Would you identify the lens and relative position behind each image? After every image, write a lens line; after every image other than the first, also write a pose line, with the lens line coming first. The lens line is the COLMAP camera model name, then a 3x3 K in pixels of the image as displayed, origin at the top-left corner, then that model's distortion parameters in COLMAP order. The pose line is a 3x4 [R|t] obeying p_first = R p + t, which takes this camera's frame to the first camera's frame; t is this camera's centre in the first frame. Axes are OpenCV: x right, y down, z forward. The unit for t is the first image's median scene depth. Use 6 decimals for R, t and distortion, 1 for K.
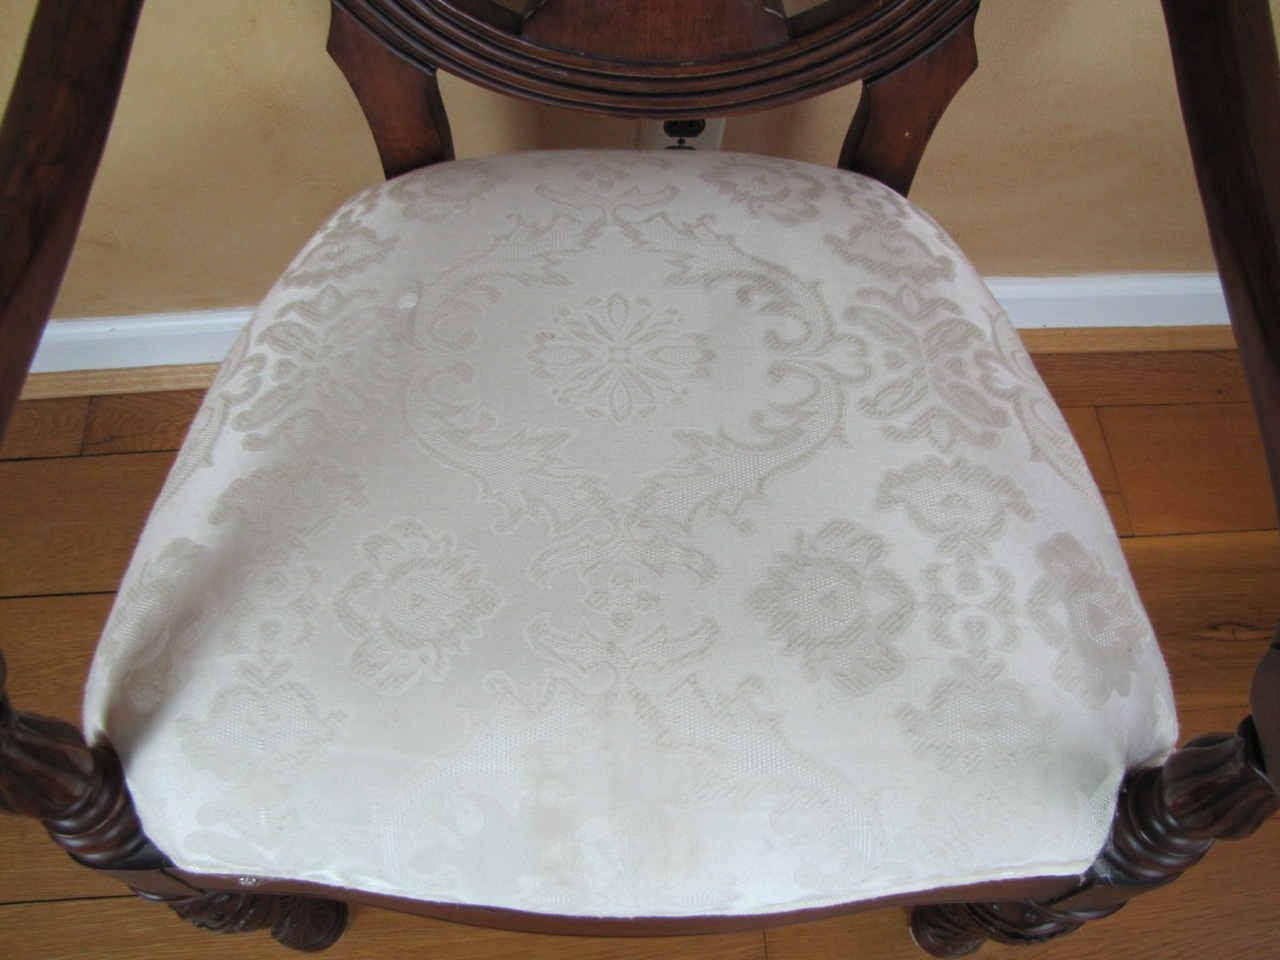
lens RADIAL K [[1066.3, 0, 642.3], [0, 1066.3, 472.8], [0, 0, 1]] dist [-0.186722, 0.161641]
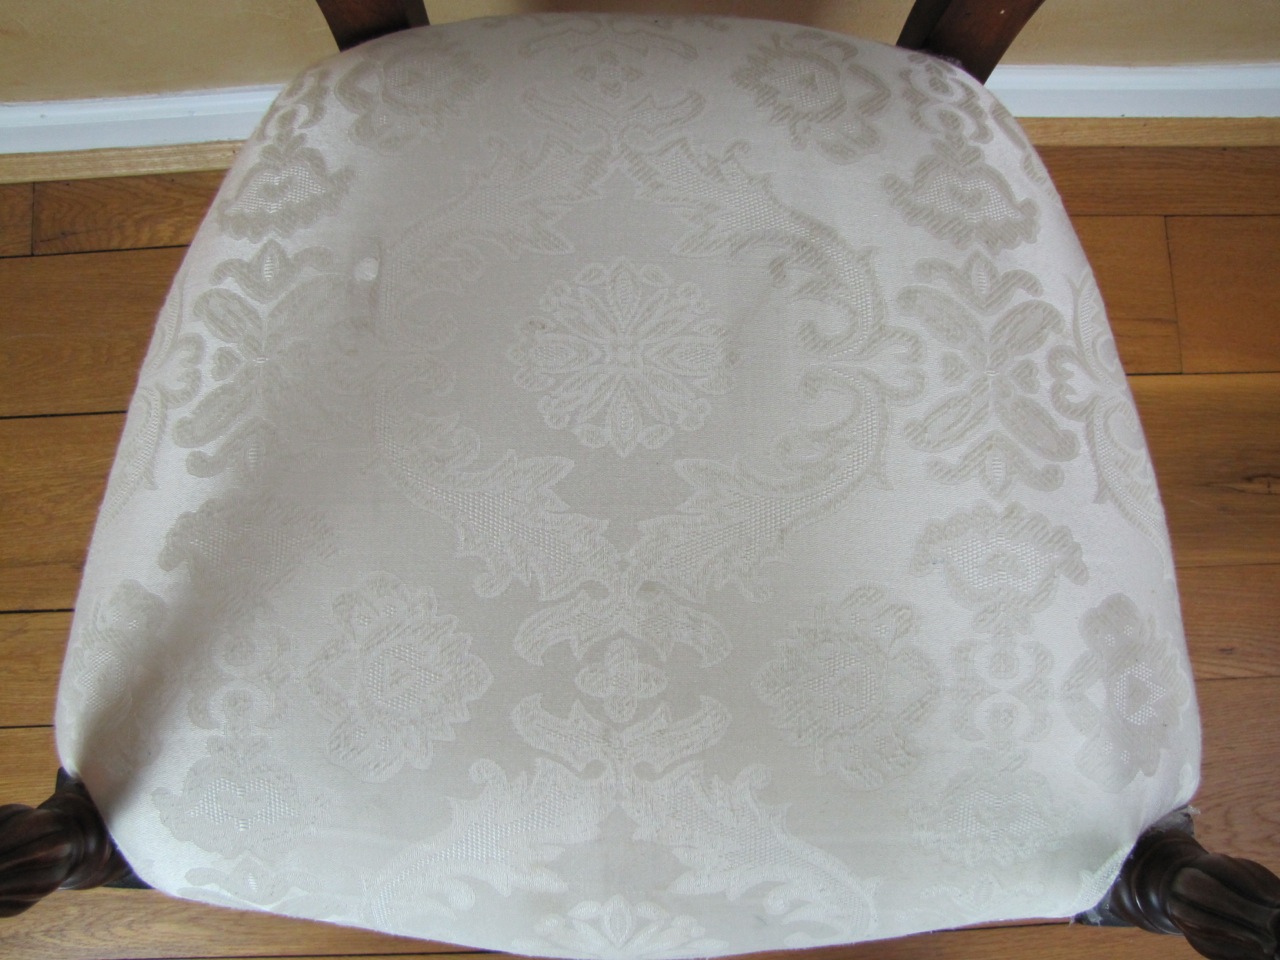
lens RADIAL K [[1066.3, 0, 634.5], [0, 1066.3, 474.9], [0, 0, 1]] dist [-0.186722, 0.161641]
pose [[0.999562, 0.027540, -0.010855, -0.001542], [-0.021686, 0.930855, 0.364744, -0.323210], [0.020150, -0.364349, 0.931045, 0.189432]]
